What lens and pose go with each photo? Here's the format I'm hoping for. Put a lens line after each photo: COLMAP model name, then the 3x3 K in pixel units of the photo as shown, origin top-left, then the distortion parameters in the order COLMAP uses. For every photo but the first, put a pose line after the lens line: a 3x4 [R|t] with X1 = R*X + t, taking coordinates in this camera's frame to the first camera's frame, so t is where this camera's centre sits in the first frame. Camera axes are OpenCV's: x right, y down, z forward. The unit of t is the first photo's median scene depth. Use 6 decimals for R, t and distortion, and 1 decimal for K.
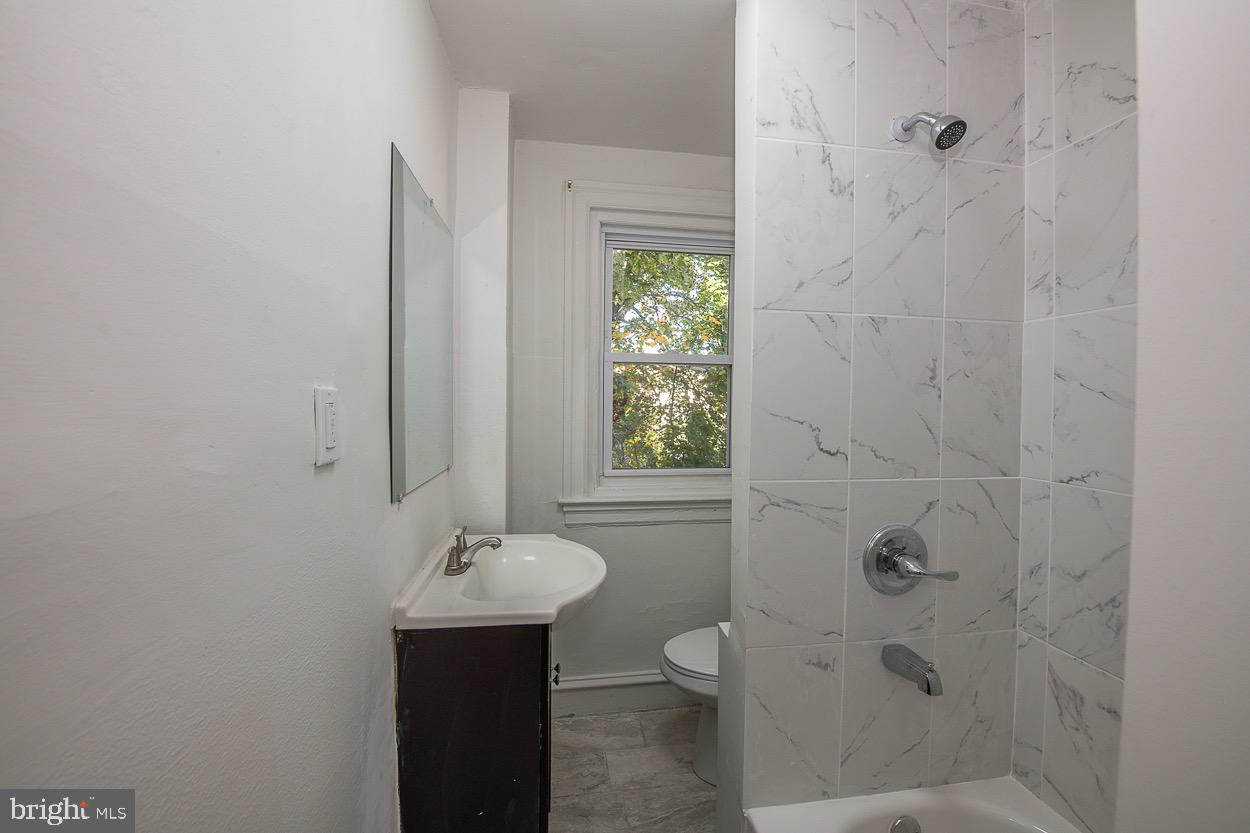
lens RADIAL K [[495.2, 0, 628.6], [0, 495.2, 411.3], [0, 0, 1]] dist [-0.019847, -0.001380]
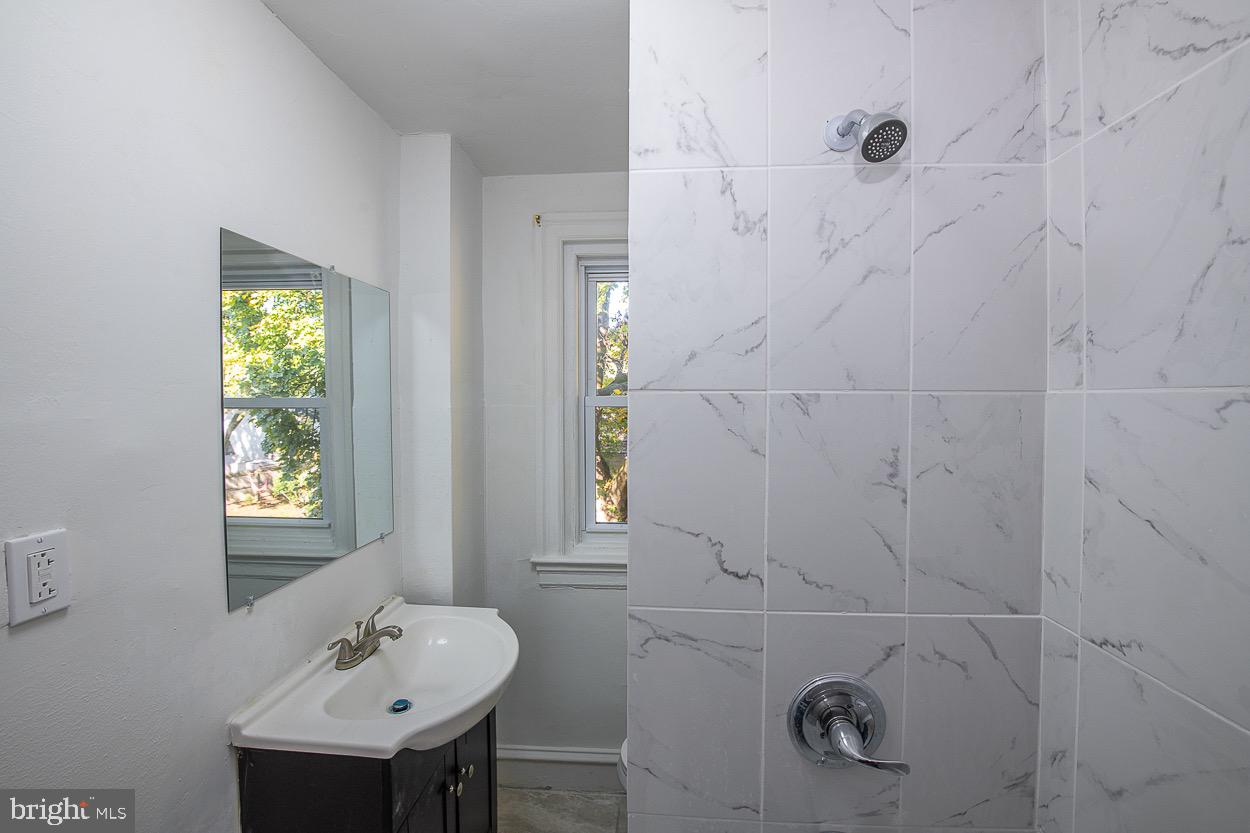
lens RADIAL K [[495.2, 0, 622.7], [0, 495.2, 413.8], [0, 0, 1]] dist [-0.019847, -0.001380]
pose [[0.977600, -0.005480, -0.210400, 0.394351], [0.005836, 0.999982, 0.001072, -0.164707], [0.210390, -0.002276, 0.977615, 0.219858]]
